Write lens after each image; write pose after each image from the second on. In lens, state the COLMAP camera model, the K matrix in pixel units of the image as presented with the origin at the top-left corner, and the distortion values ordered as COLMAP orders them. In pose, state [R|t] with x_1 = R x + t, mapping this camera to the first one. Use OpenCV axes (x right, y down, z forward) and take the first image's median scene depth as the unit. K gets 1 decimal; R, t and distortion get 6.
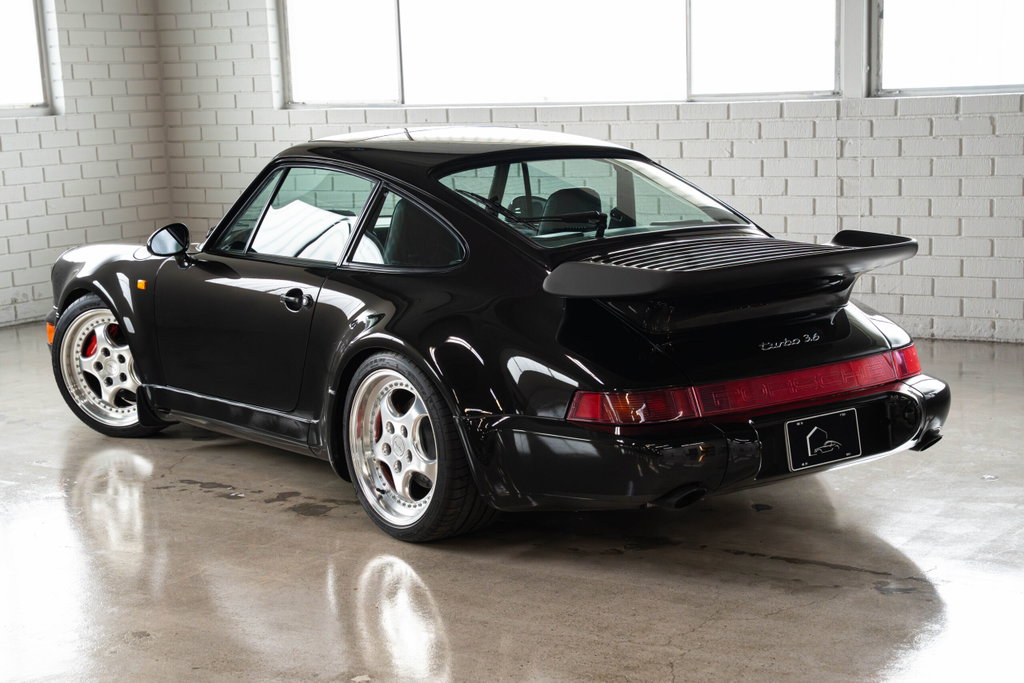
lens RADIAL K [[1788.3, 0, 503.1], [0, 1788.3, 341.1], [0, 0, 1]] dist [0.199568, 0.000000]
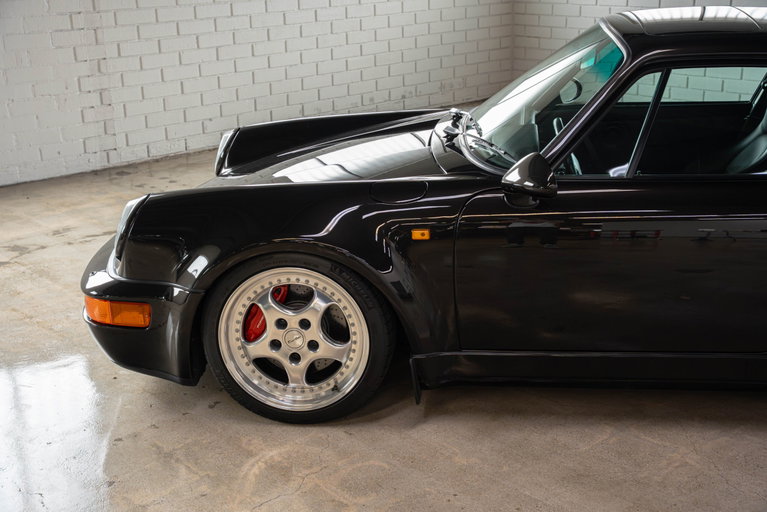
lens RADIAL K [[1058.3, 0, 385.7], [0, 1058.3, 259.7], [0, 0, 1]] dist [0.126198, 0.000000]
pose [[0.967468, 0.089513, -0.236631, -0.126089], [-0.049468, 0.984193, 0.170050, -0.061161], [0.248112, -0.152812, 0.956603, 0.306550]]
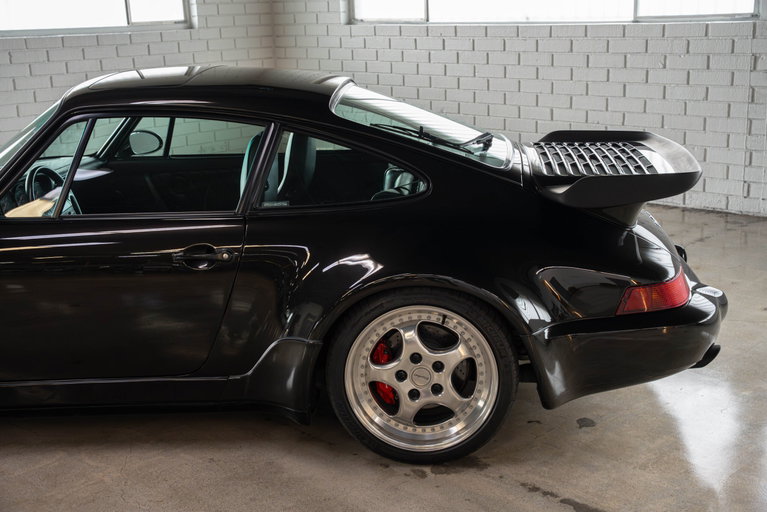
lens RADIAL K [[1058.3, 0, 373.7], [0, 1058.3, 258.1], [0, 0, 1]] dist [0.126198, 0.000000]
pose [[0.977640, 0.052002, -0.203756, 0.128650], [-0.031425, 0.994190, 0.102955, -0.060159], [0.207926, -0.094250, 0.973593, 0.320221]]
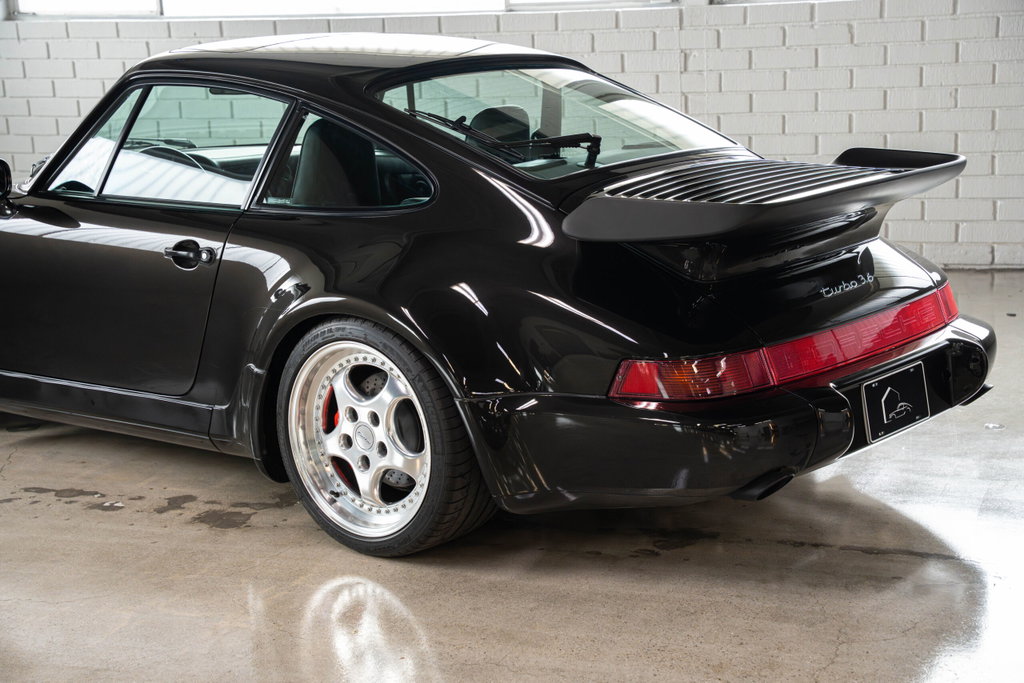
lens RADIAL K [[1756.0, 0, 526.7], [0, 1756.0, 342.5], [0, 0, 1]] dist [0.213101, 0.000000]
pose [[0.974890, -0.048292, 0.217388, -0.130055], [0.038897, 0.998123, 0.047295, -0.014110], [-0.219264, -0.037651, 0.974939, 0.193876]]
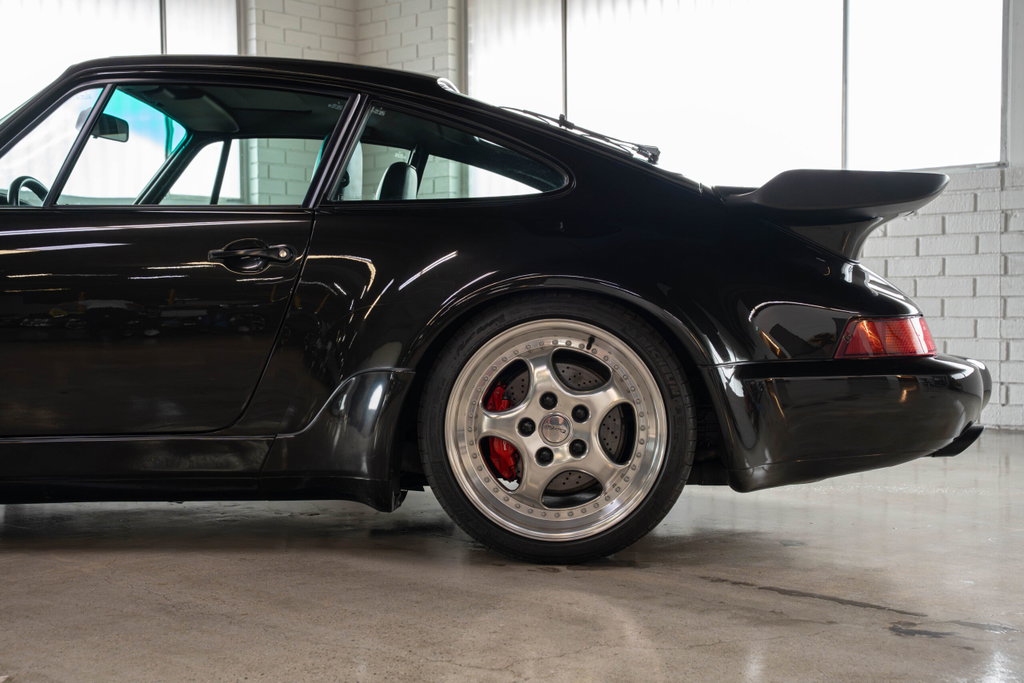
lens RADIAL K [[1413.0, 0, 503.4], [0, 1413.0, 346.3], [0, 0, 1]] dist [0.126198, 0.000000]
pose [[0.977464, 0.037359, -0.207772, 0.129670], [-0.062461, 0.991330, -0.115600, 0.077688], [0.201652, 0.125972, 0.971323, 0.353069]]
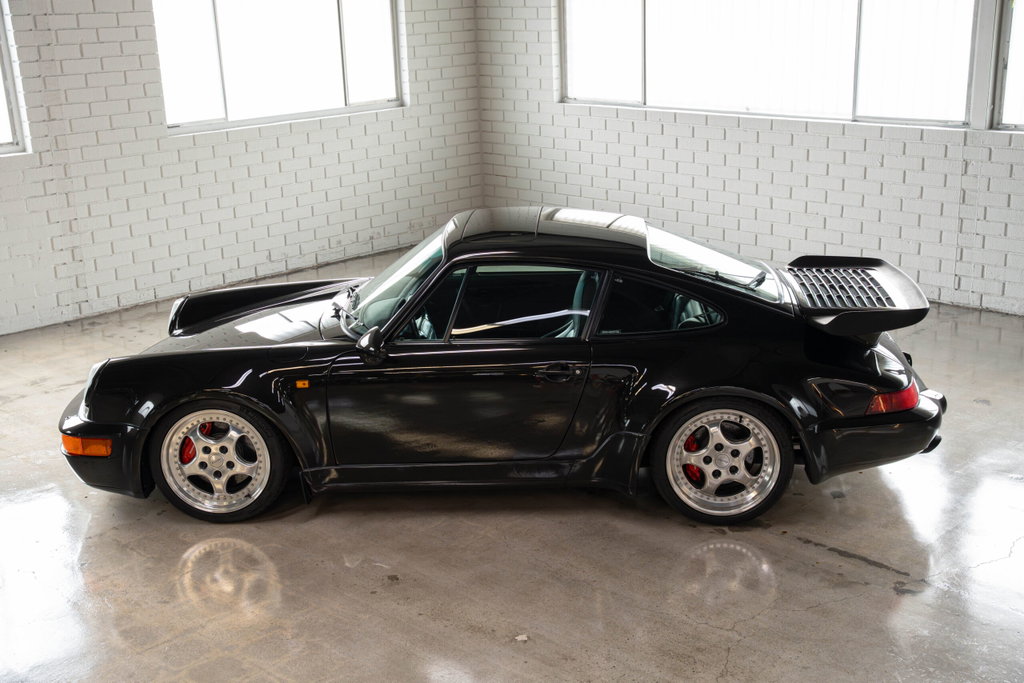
lens RADIAL K [[1317.7, 0, 511.5], [0, 1317.7, 347.6], [0, 0, 1]] dist [0.102656, 0.000000]
pose [[0.981072, 0.058903, -0.184467, 0.069409], [-0.033624, 0.989961, 0.137285, -0.139242], [0.190702, -0.128484, 0.973203, -0.042964]]
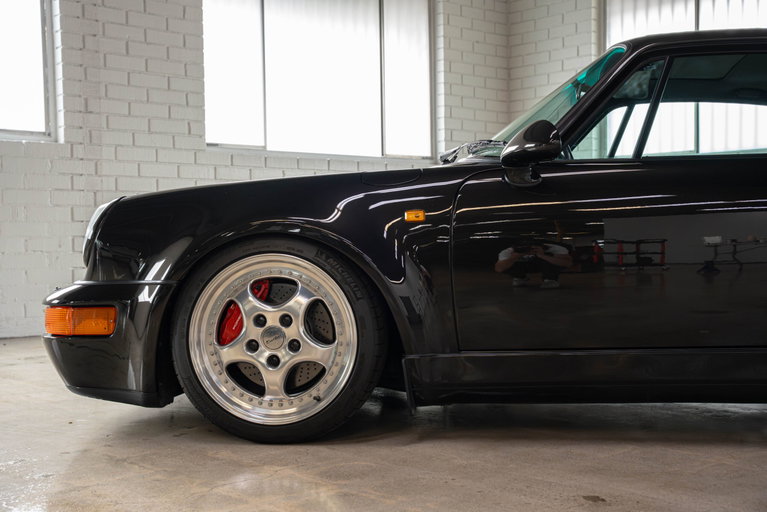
lens RADIAL K [[1058.3, 0, 384.8], [0, 1058.3, 247.4], [0, 0, 1]] dist [0.126198, 0.000000]
pose [[0.966510, 0.027433, -0.255160, -0.123816], [-0.062582, 0.989448, -0.130675, 0.084575], [0.248883, 0.142267, 0.958028, 0.345956]]
